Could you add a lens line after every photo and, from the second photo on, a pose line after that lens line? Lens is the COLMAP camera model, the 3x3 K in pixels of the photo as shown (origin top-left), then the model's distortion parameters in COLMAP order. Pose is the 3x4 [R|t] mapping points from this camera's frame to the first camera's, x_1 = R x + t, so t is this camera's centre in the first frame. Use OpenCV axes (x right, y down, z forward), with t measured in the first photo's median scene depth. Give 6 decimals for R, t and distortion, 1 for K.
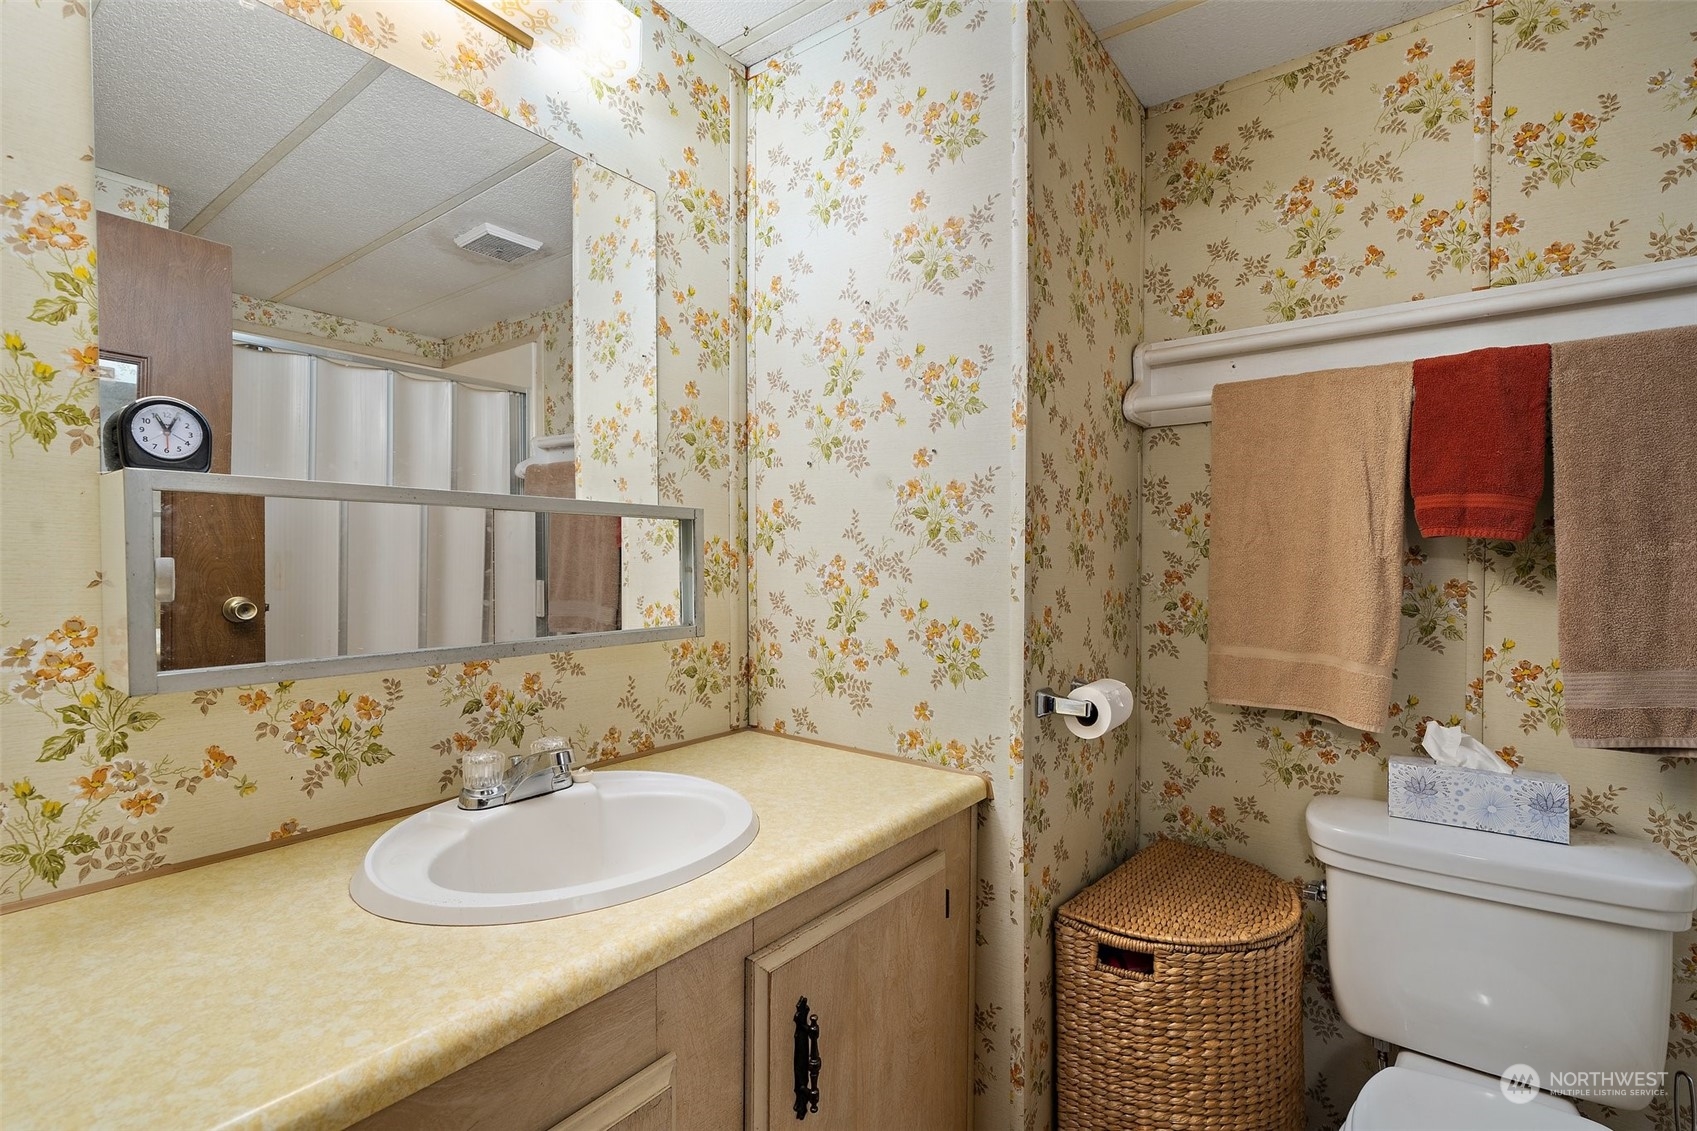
lens RADIAL K [[761.3, 0, 844.5], [0, 761.3, 559.1], [0, 0, 1]] dist [0.003029, -0.000002]
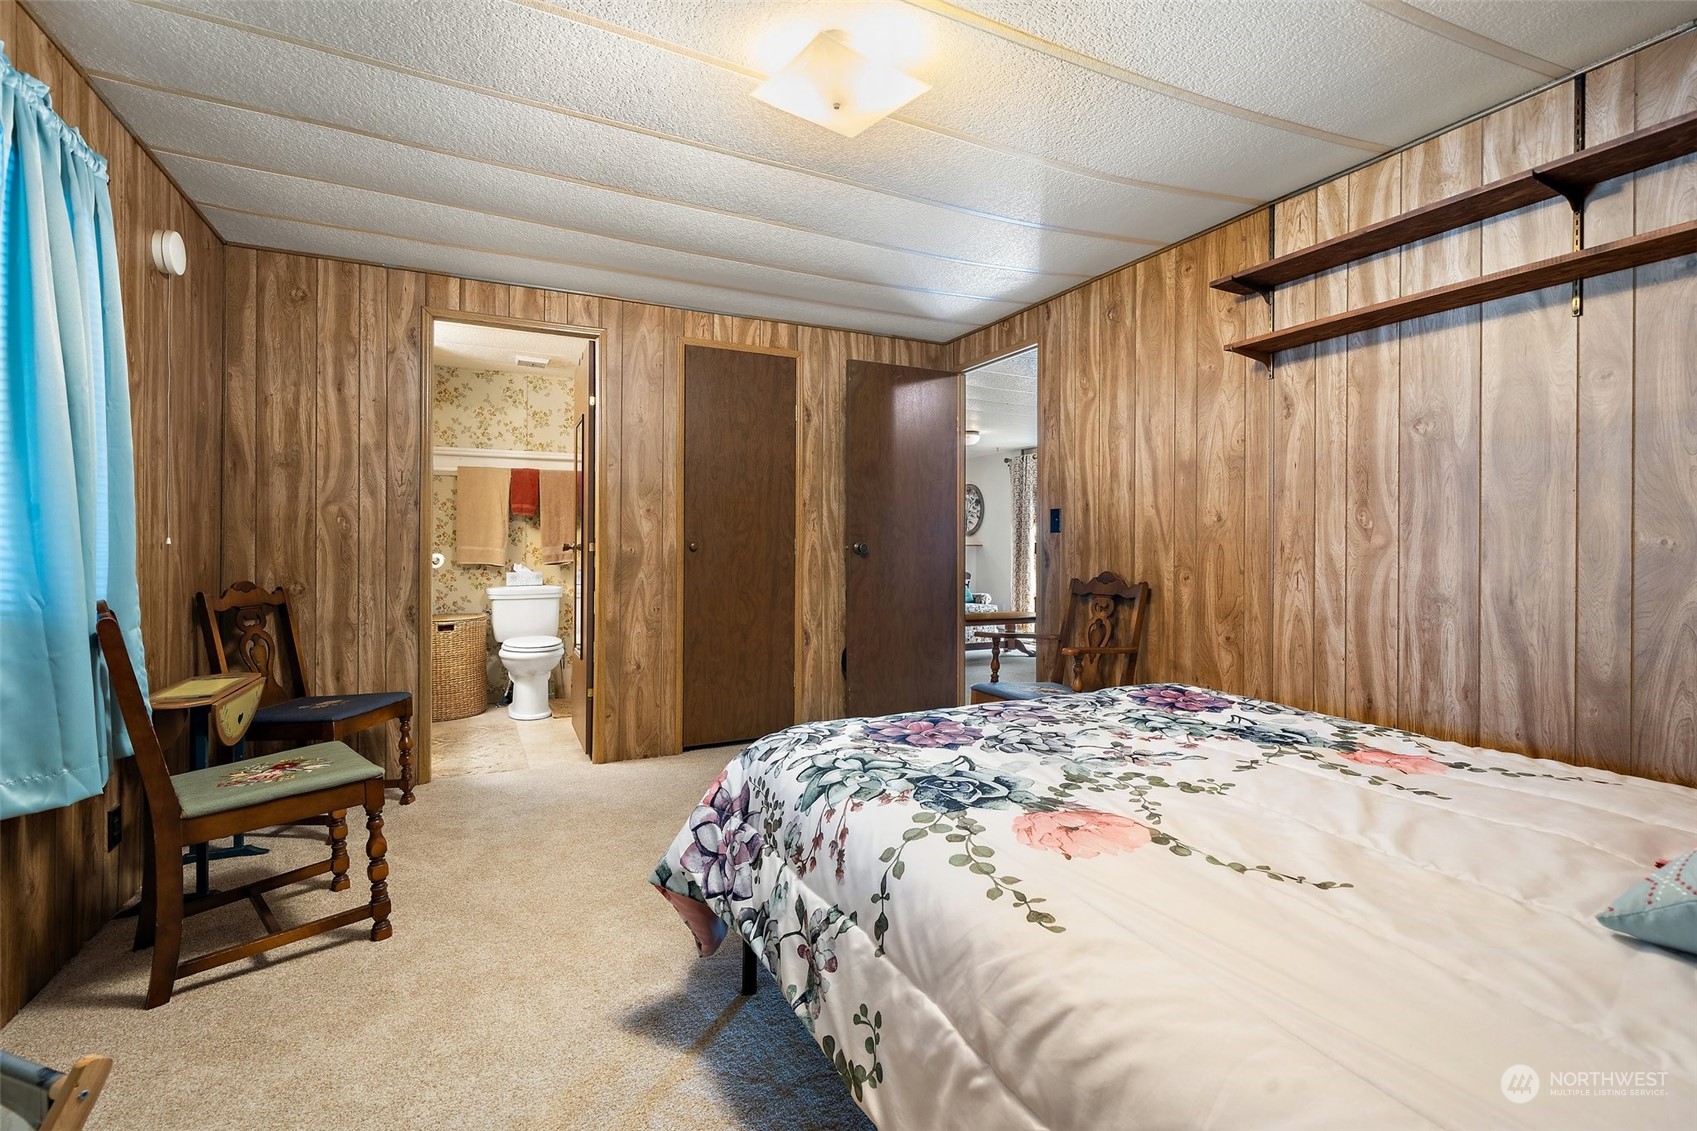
lens RADIAL K [[761.3, 0, 829.4], [0, 761.3, 548.0], [0, 0, 1]] dist [0.003029, -0.000002]
pose [[0.469079, -0.007710, 0.883122, -1.811180], [-0.001317, 0.999955, 0.009430, 0.095654], [-0.883155, -0.005587, 0.469048, -2.121544]]
